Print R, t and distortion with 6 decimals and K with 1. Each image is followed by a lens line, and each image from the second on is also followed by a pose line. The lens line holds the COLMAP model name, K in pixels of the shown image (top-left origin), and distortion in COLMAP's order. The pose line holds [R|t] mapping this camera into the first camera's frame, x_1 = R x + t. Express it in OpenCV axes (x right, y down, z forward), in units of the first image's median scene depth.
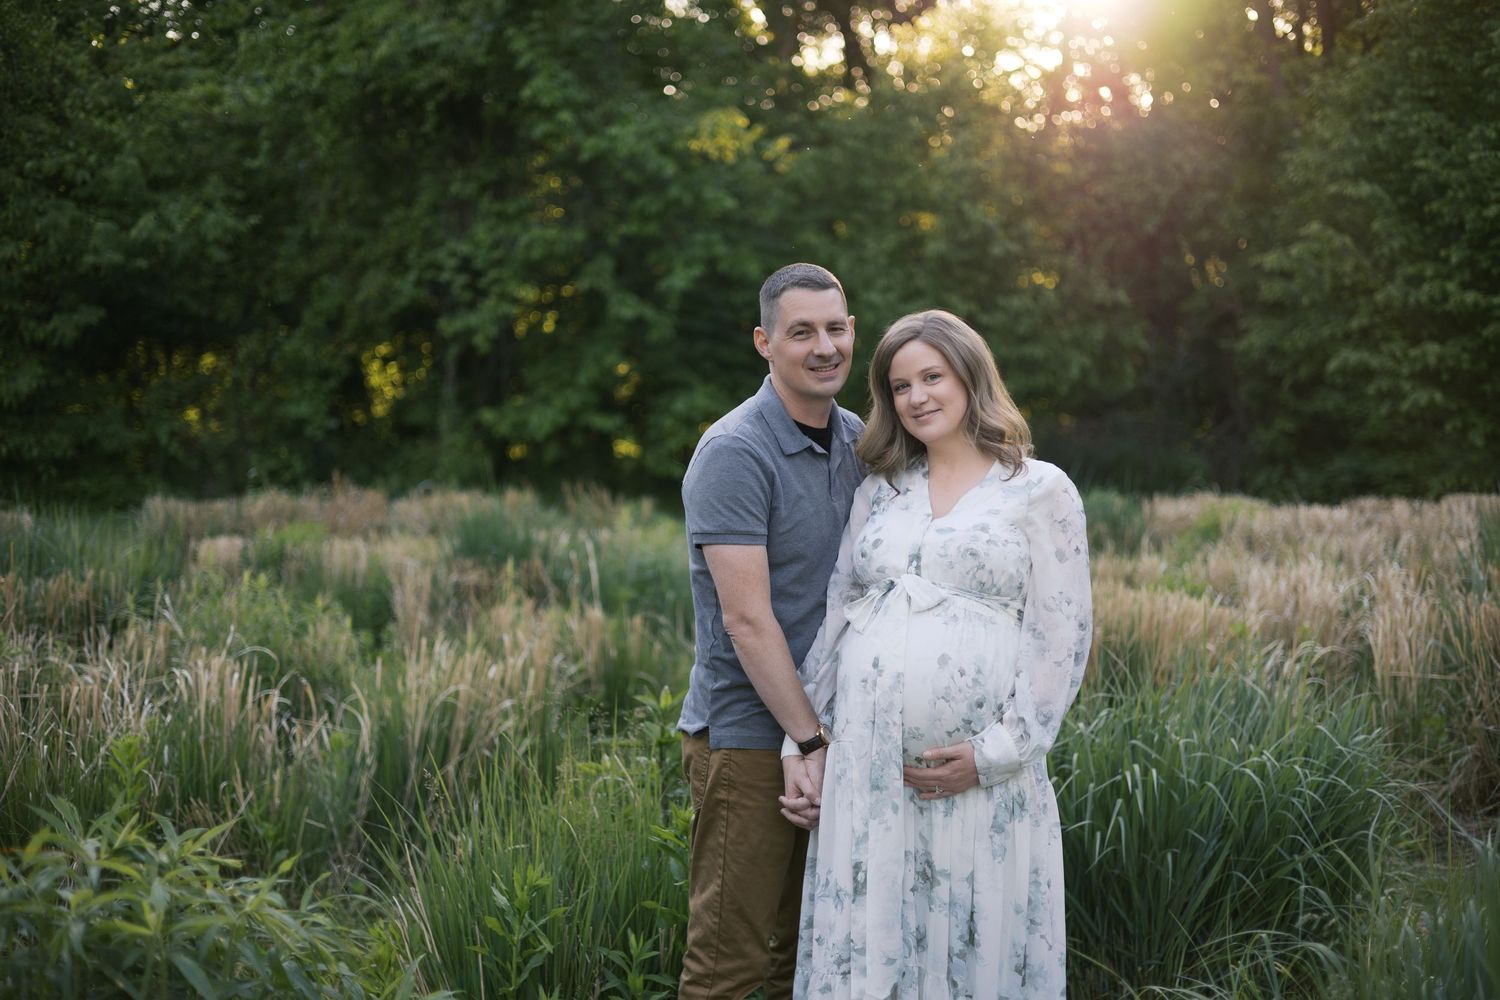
lens RADIAL K [[2145.0, 0, 750.0], [0, 2145.0, 500.0], [0, 0, 1]] dist [0.017618, 0.100918]
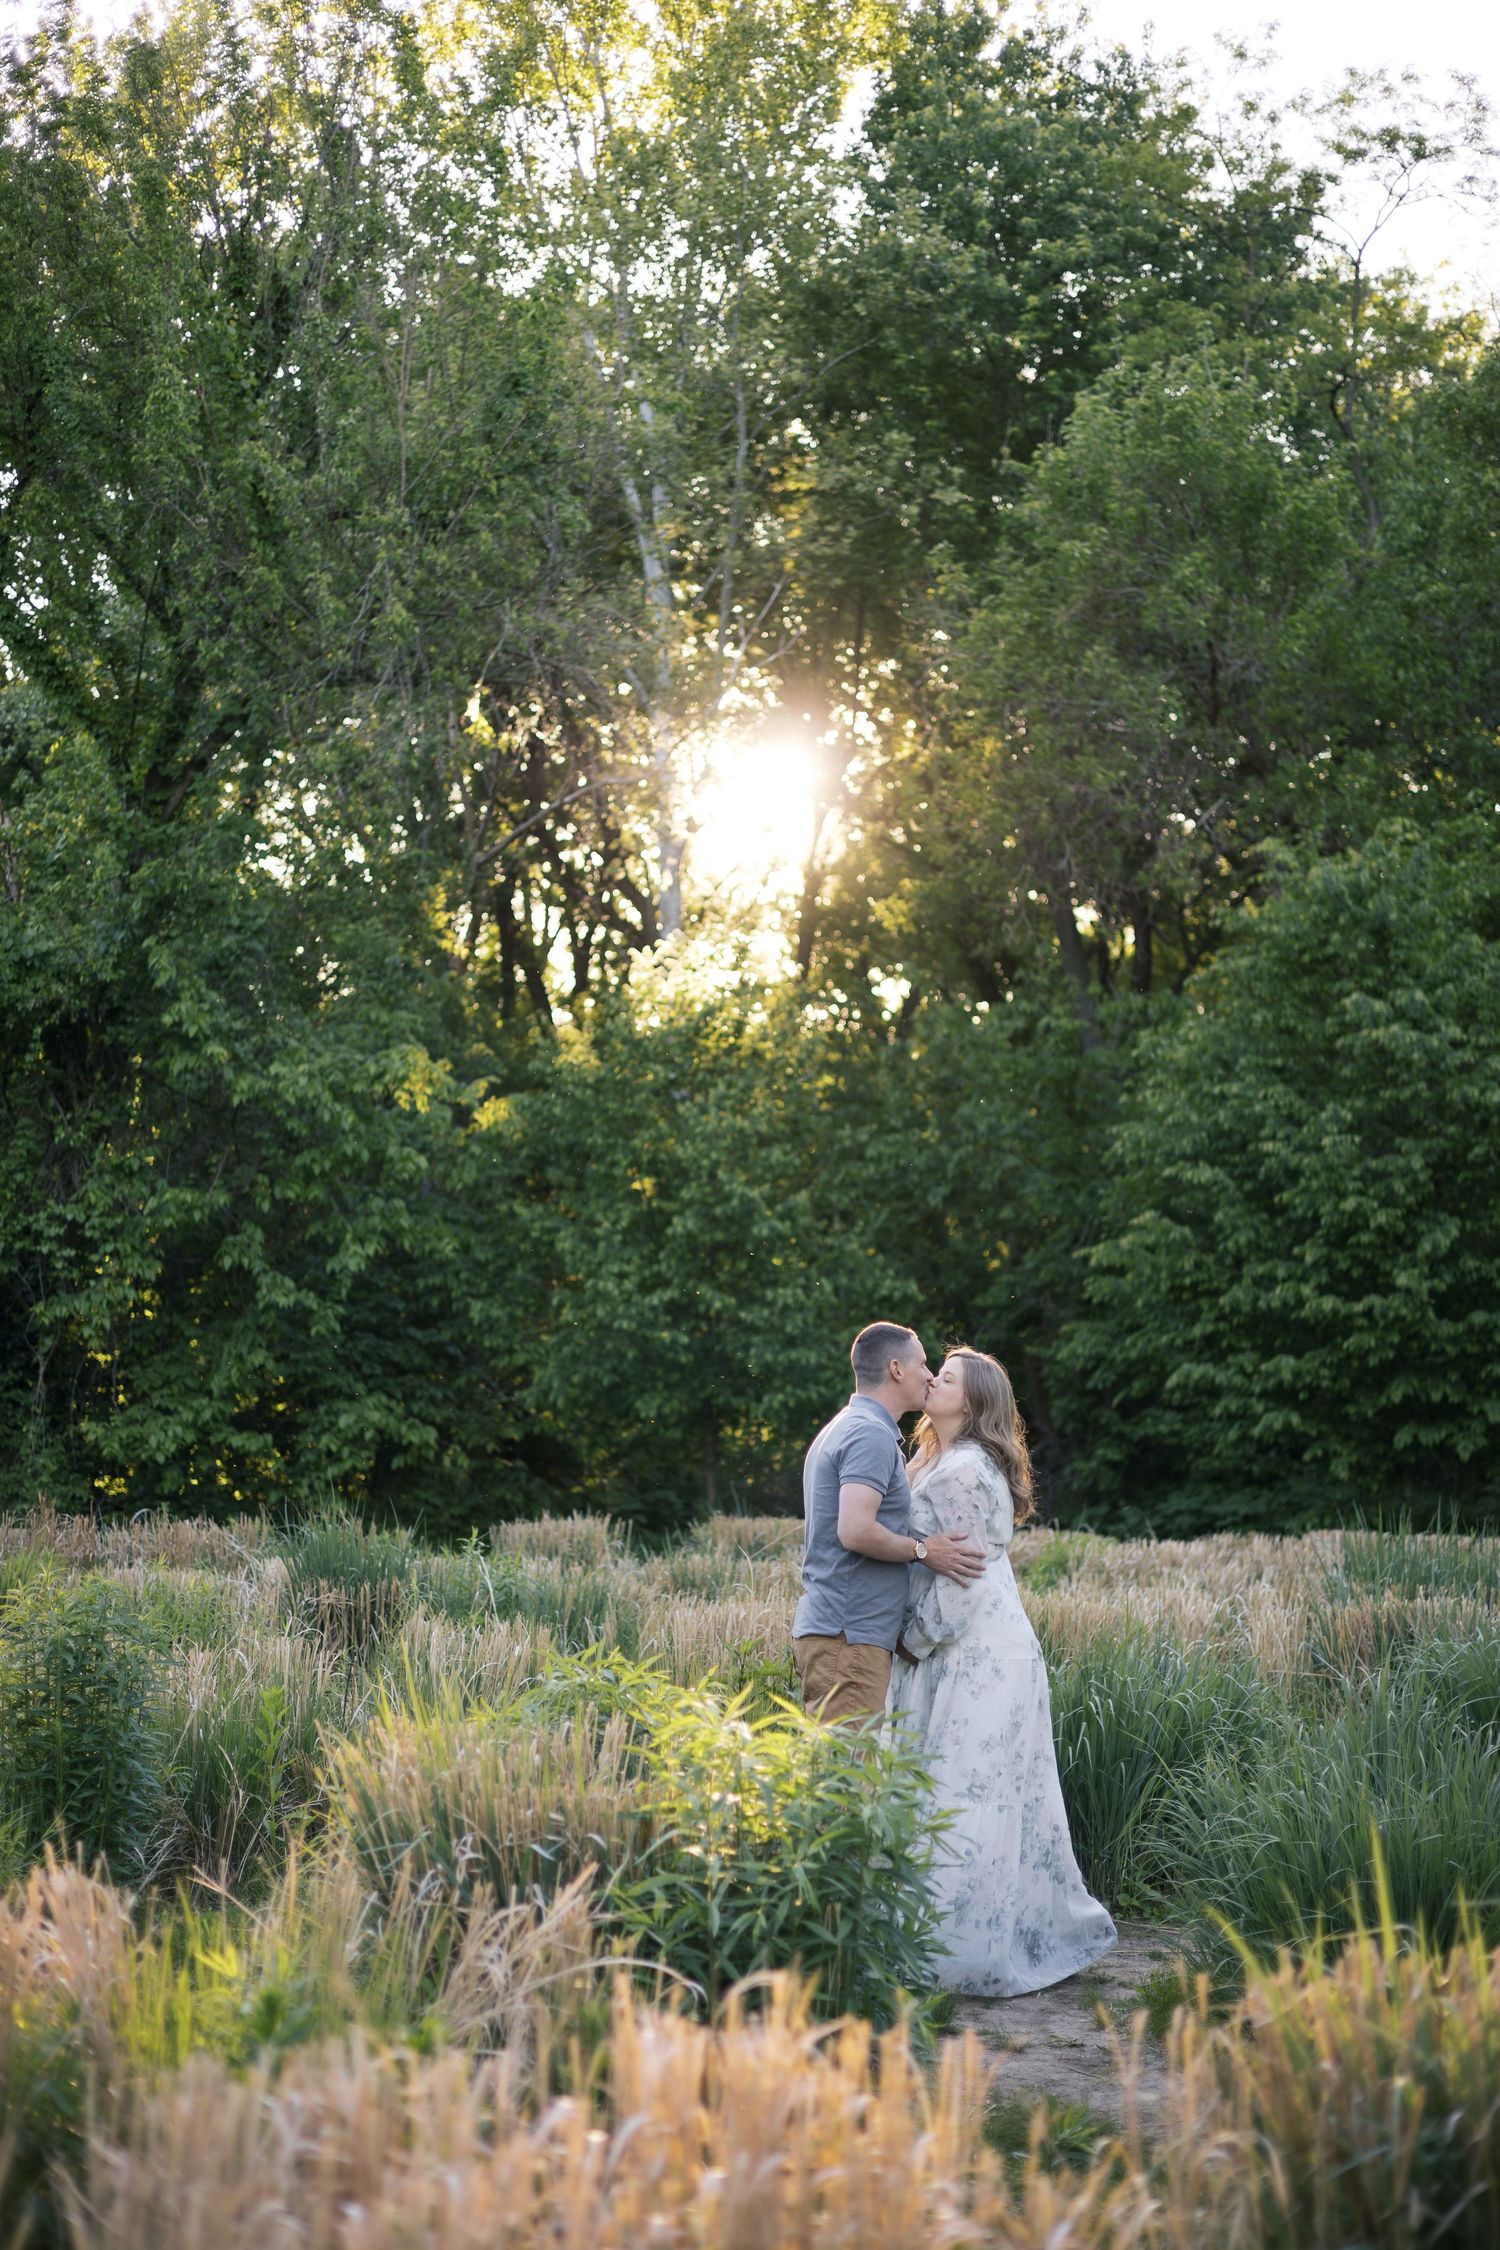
lens RADIAL K [[3218.6, 0, 750.0], [0, 3218.6, 1125.0], [0, 0, 1]] dist [0.012330, 0.114467]
pose [[0.989396, 0.024266, 0.143201, -0.073978], [-0.004518, 0.990610, -0.136644, 0.010804], [-0.145172, 0.134548, 0.980215, -0.219382]]
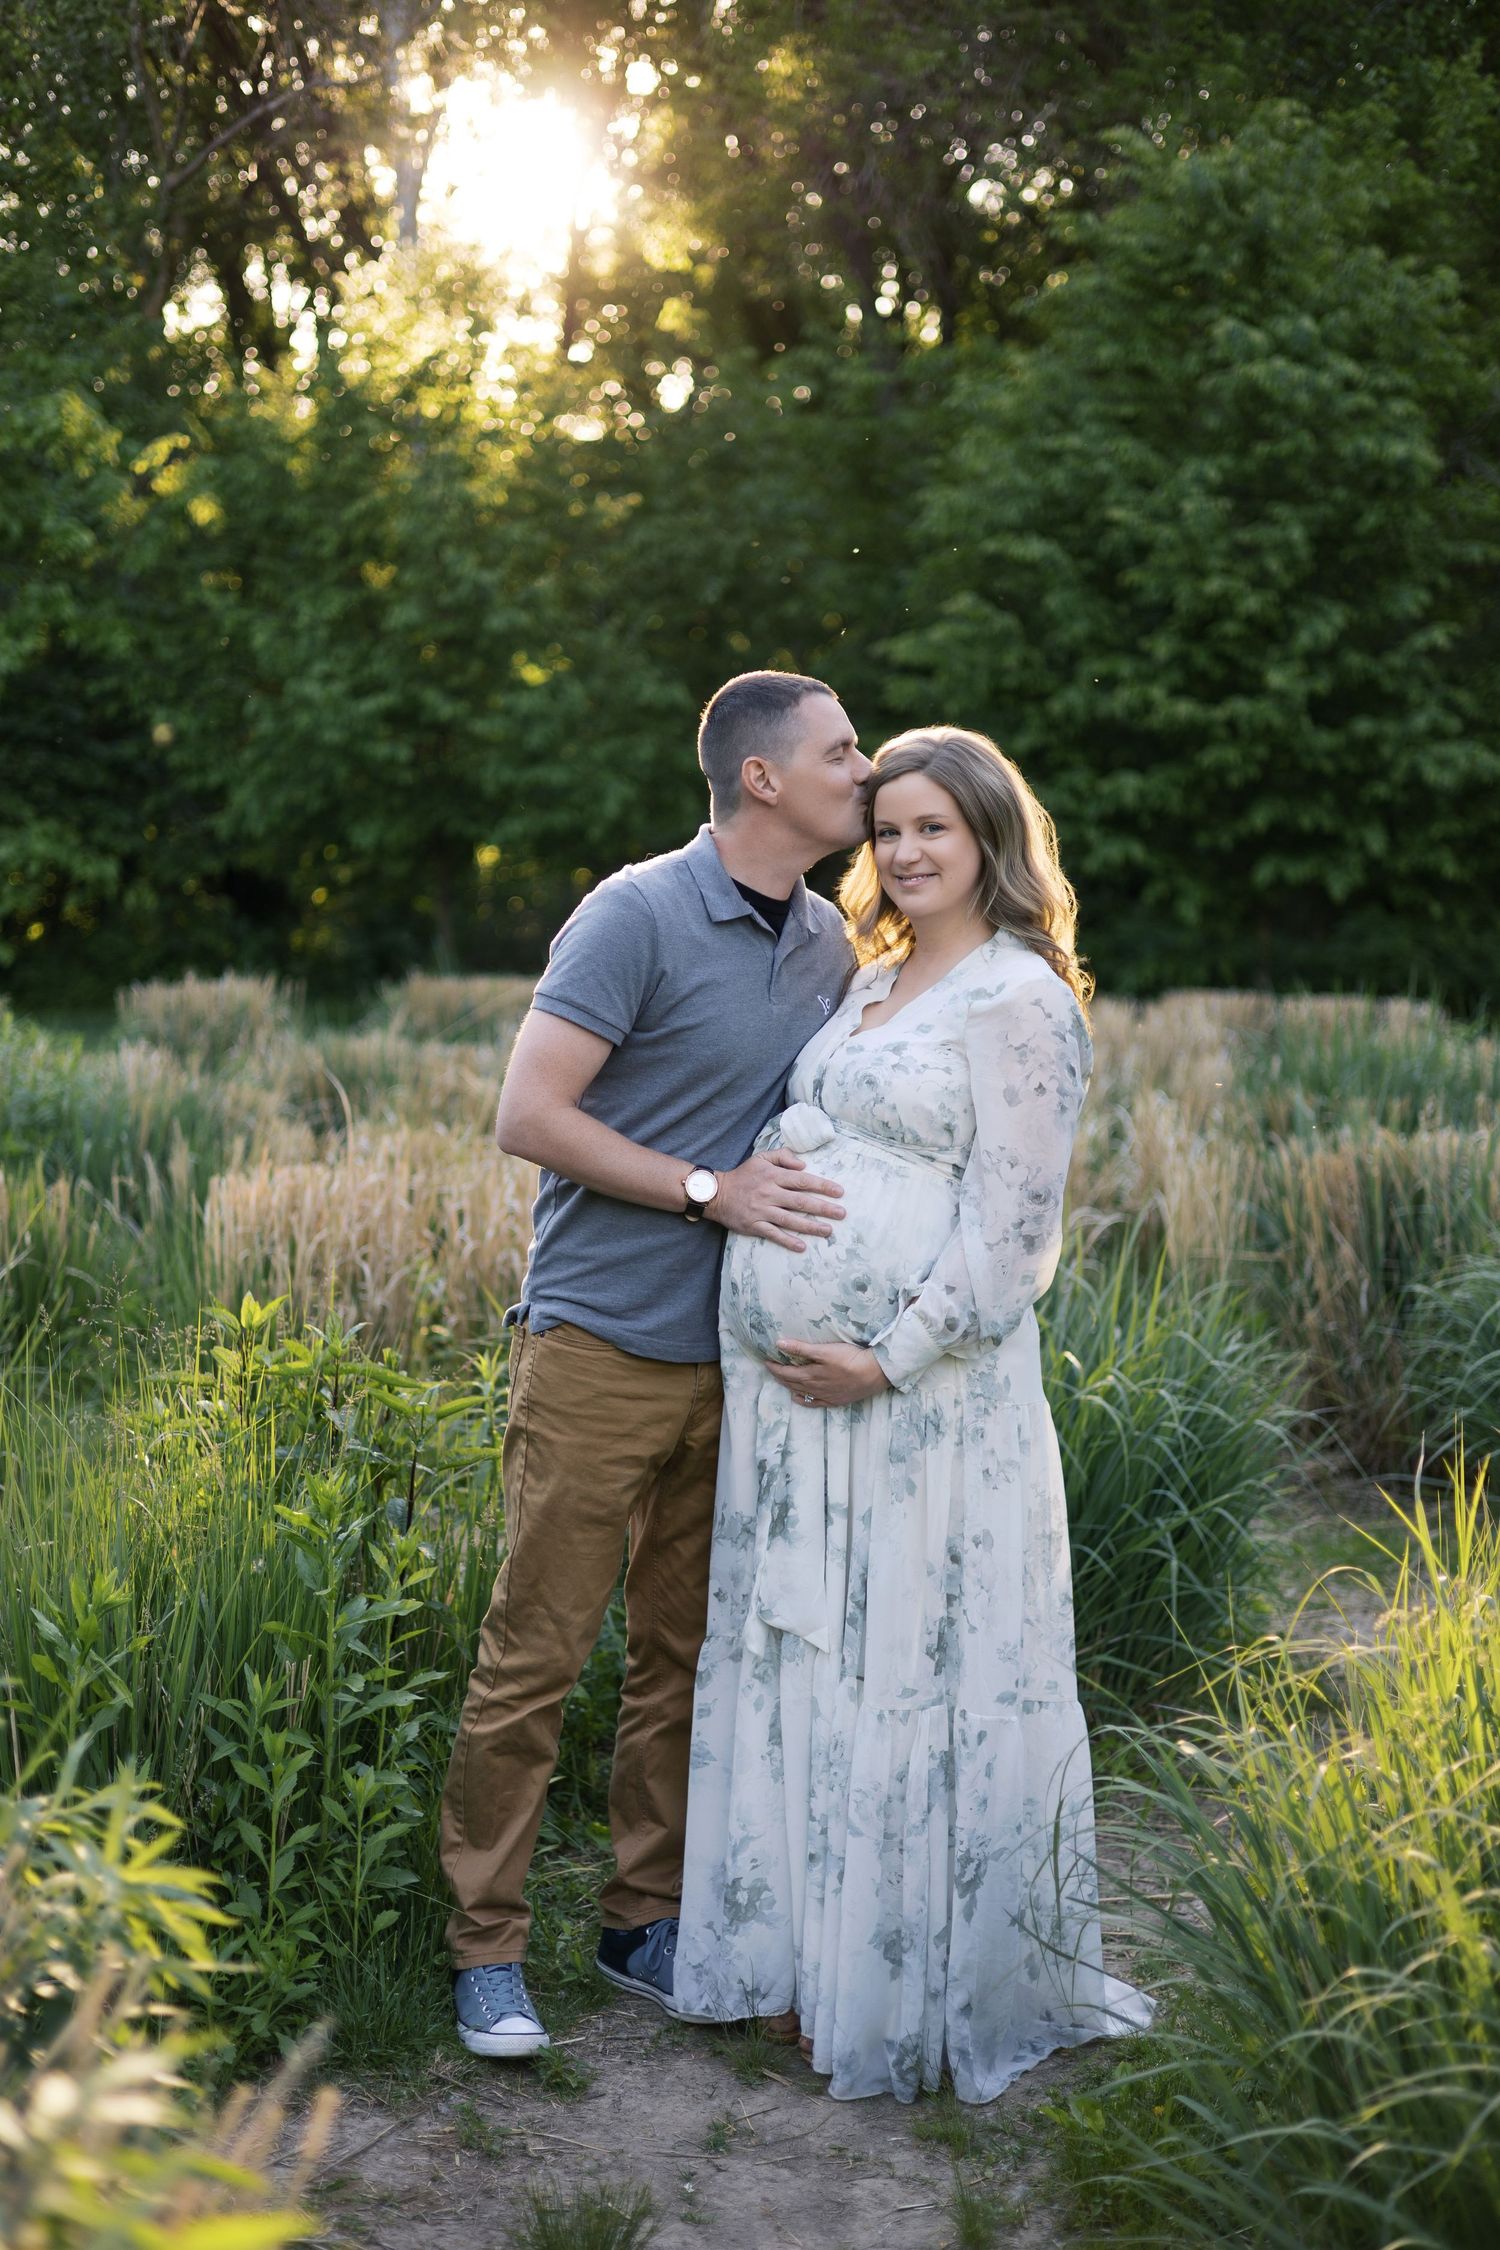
lens RADIAL K [[3217.4, 0, 716.3], [0, 3217.4, 1116.5], [0, 0, 1]] dist [0.017618, 0.100918]
pose [[0.979839, -0.005455, 0.199716, -0.021795], [-0.001990, 0.999311, 0.037059, -0.000591], [-0.199781, -0.036709, 0.979153, 0.003975]]
